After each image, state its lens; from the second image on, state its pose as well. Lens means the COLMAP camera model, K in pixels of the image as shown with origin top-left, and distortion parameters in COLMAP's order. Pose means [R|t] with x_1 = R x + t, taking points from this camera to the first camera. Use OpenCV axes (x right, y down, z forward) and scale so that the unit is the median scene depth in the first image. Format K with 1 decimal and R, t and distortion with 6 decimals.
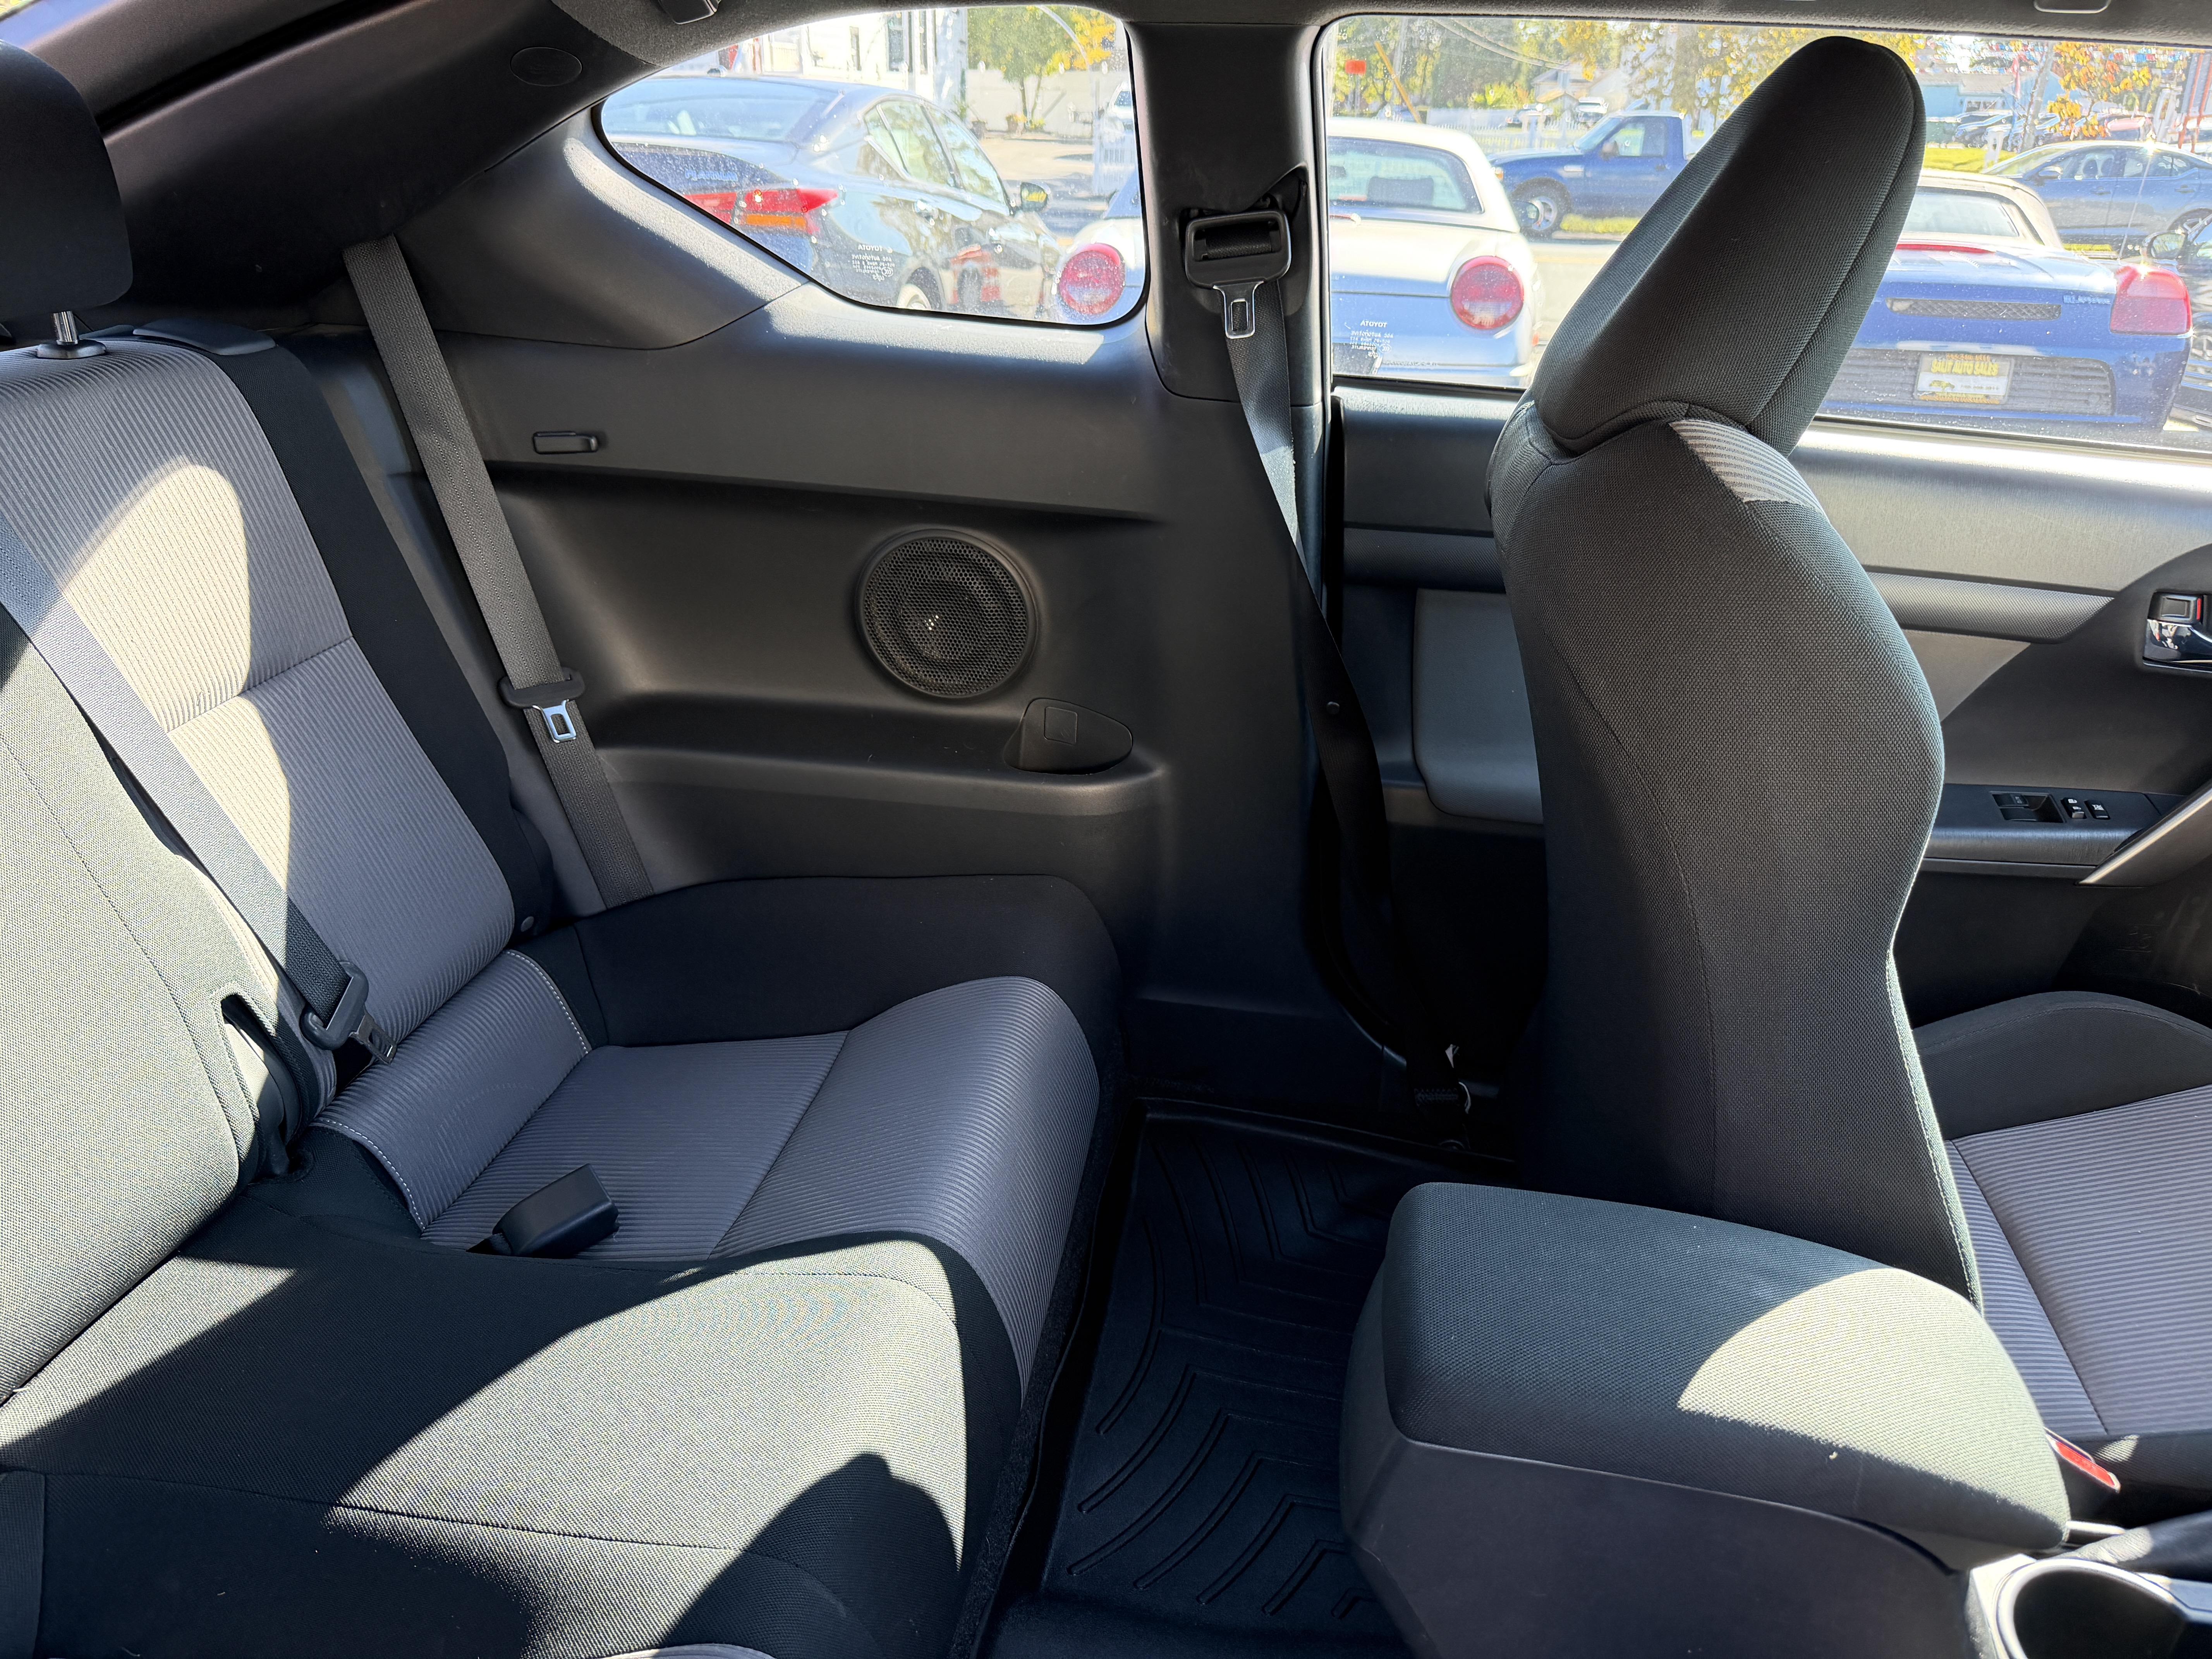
lens RADIAL K [[1563.2, 0, 1093.1], [0, 1563.2, 823.3], [0, 0, 1]] dist [0.017822, -0.024210]
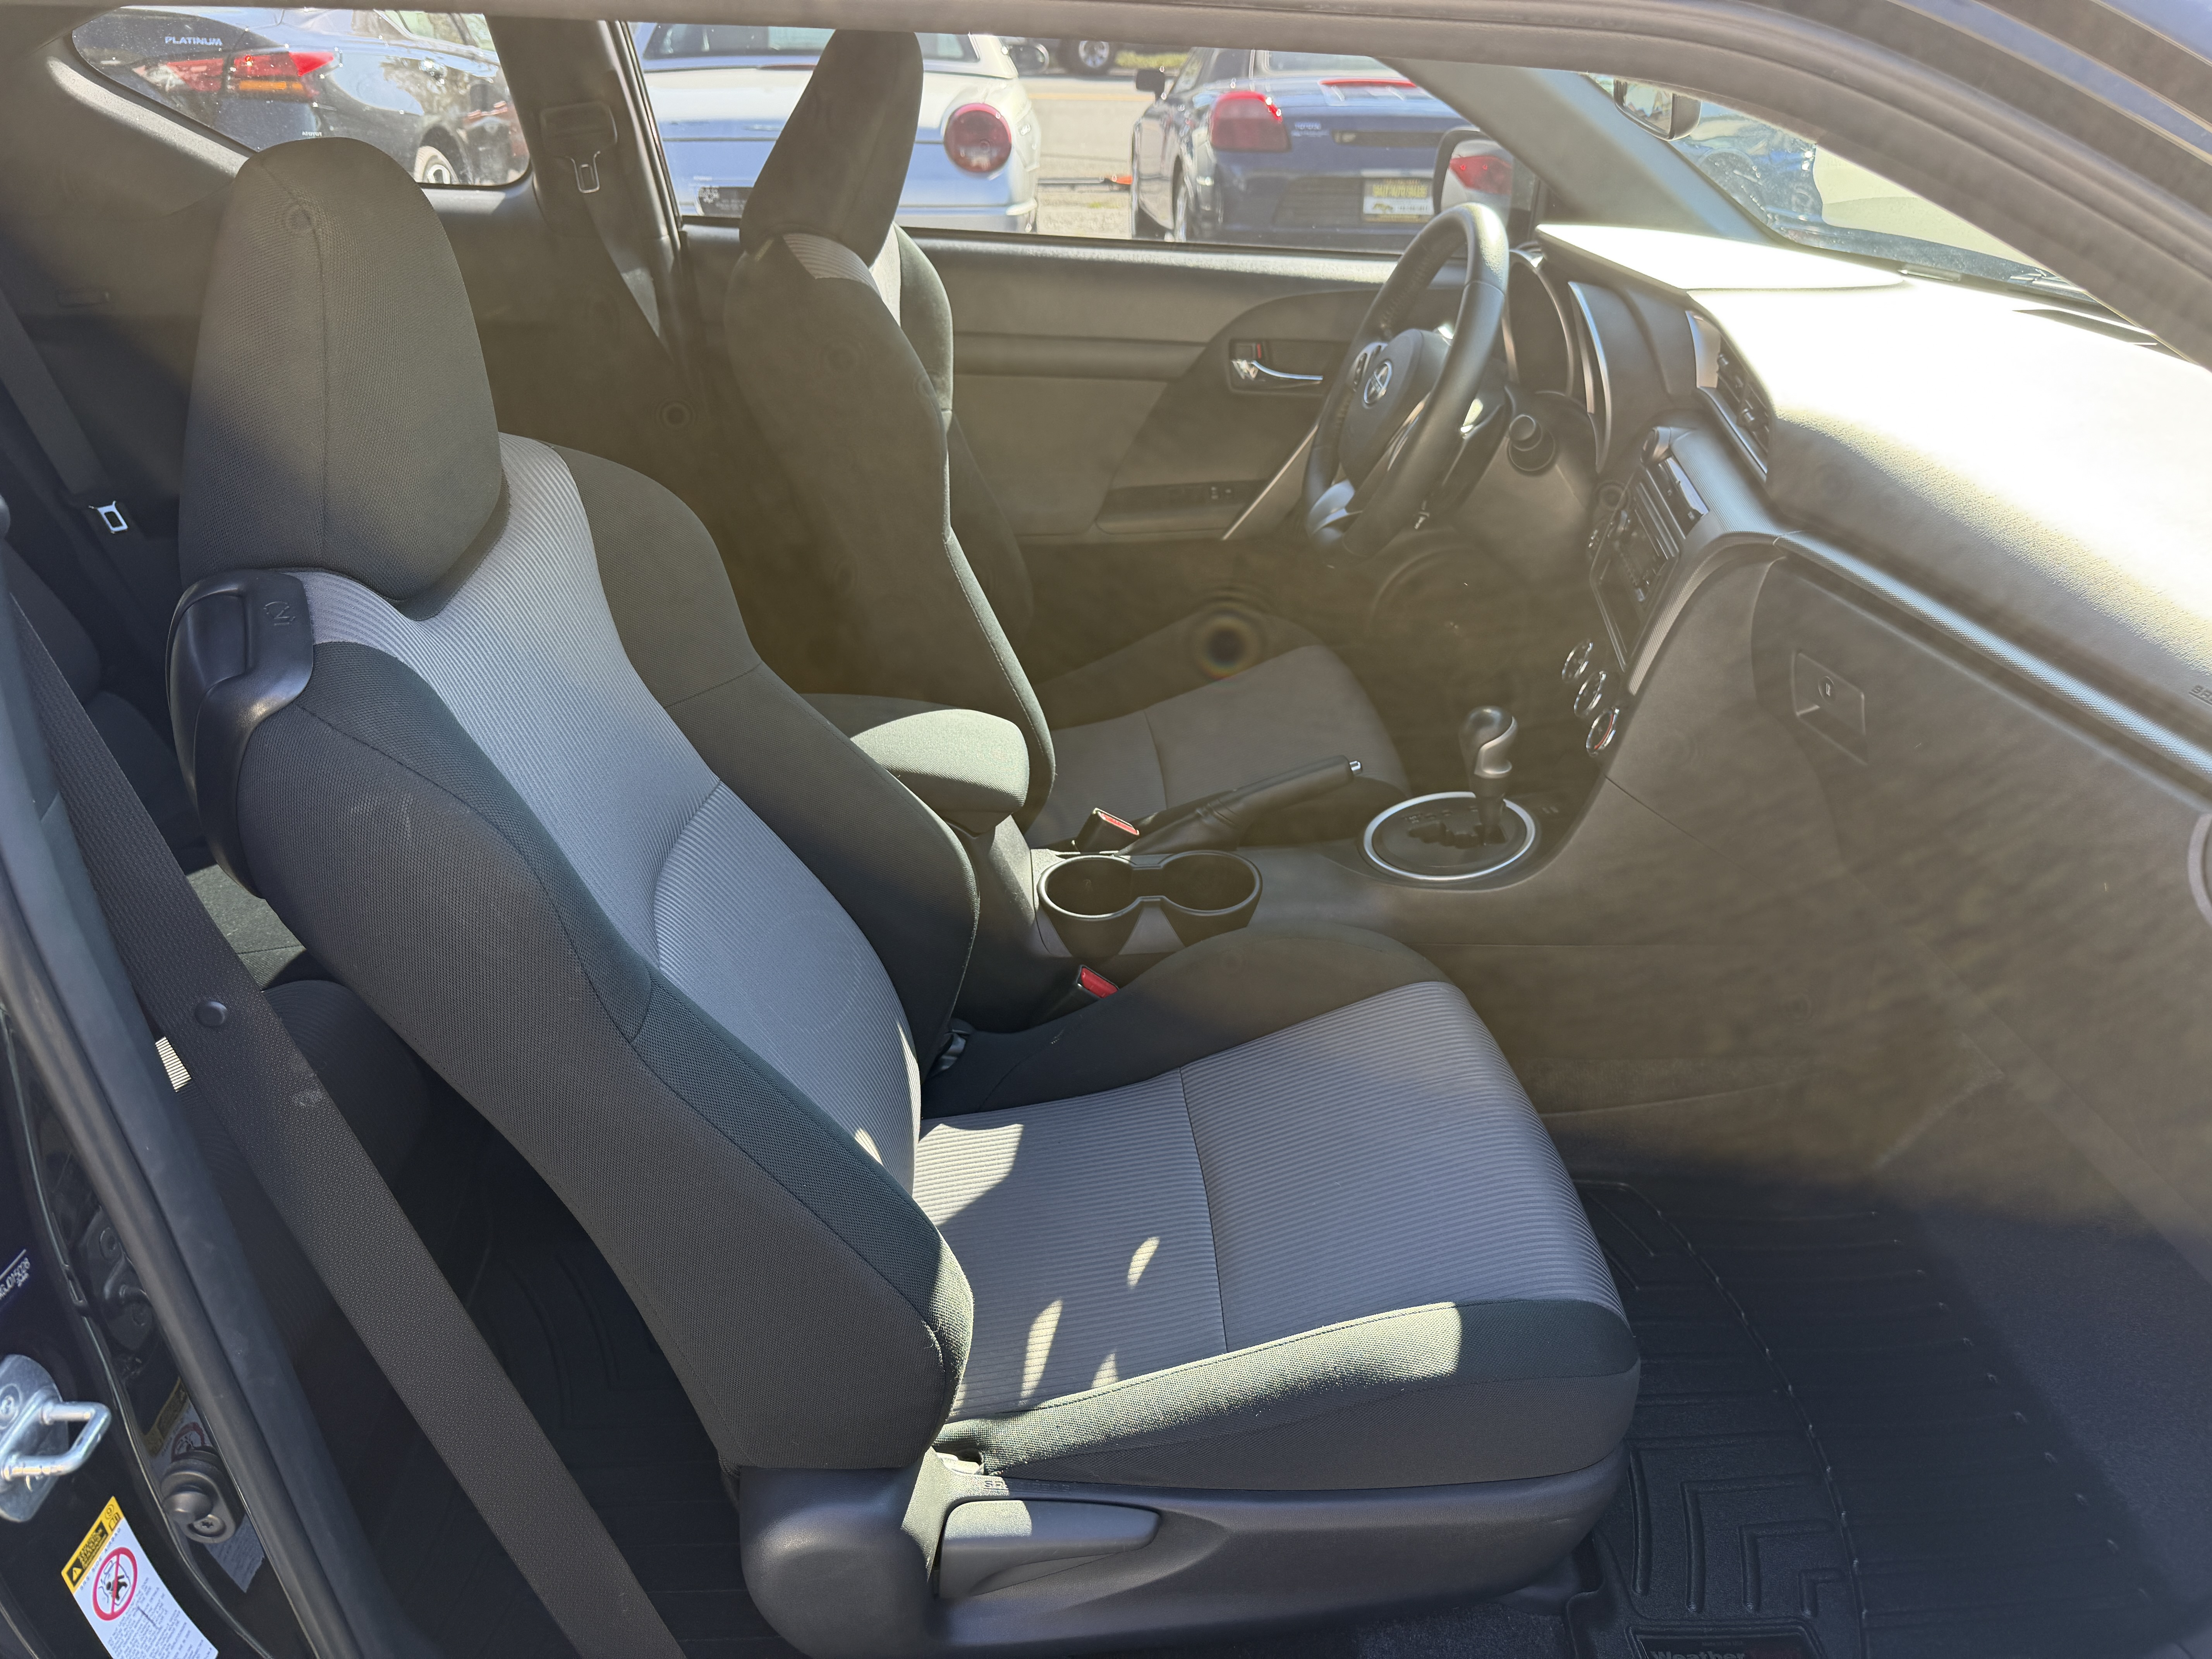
lens RADIAL K [[1563.2, 0, 1091.1], [0, 1563.2, 822.6], [0, 0, 1]] dist [0.017822, -0.024210]
pose [[0.969812, -0.124134, 0.209894, 0.038027], [0.105656, 0.989650, 0.097109, 0.038690], [-0.219776, -0.072001, 0.972890, -0.123330]]
